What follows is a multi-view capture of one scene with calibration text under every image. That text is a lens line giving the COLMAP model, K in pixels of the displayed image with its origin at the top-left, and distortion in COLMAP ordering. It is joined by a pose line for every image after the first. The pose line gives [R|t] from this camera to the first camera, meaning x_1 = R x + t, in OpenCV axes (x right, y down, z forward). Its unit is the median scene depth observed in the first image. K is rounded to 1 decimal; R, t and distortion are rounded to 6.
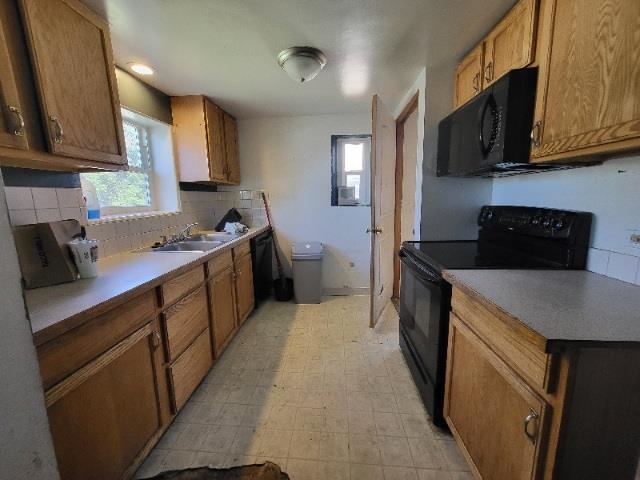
lens RADIAL K [[250.6, 0, 317.6], [0, 250.6, 235.8], [0, 0, 1]] dist [0.001380, 0.000024]
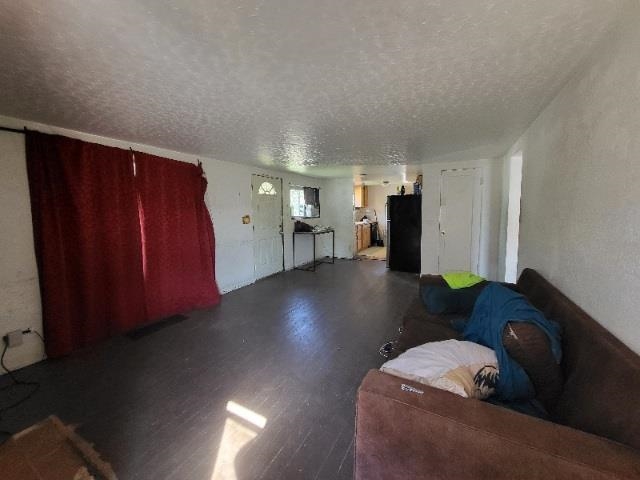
lens RADIAL K [[250.6, 0, 317.6], [0, 250.6, 235.8], [0, 0, 1]] dist [0.001380, 0.000024]
pose [[0.908375, 0.045351, -0.415689, 0.442413], [-0.067931, 0.996900, -0.039686, 0.311953], [0.412601, 0.064288, 0.908640, -2.095866]]
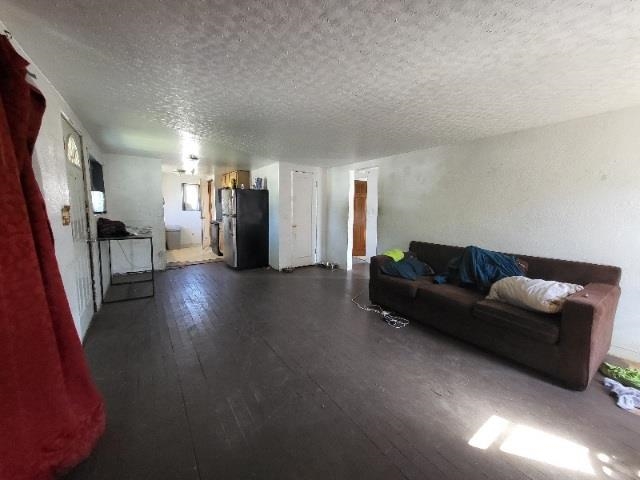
lens RADIAL K [[250.6, 0, 317.6], [0, 250.6, 235.8], [0, 0, 1]] dist [0.001380, 0.000024]
pose [[0.779987, -0.038278, 0.624624, -0.481841], [0.069845, 0.997216, -0.026106, 0.302514], [-0.621886, 0.063989, 0.780489, -1.826654]]
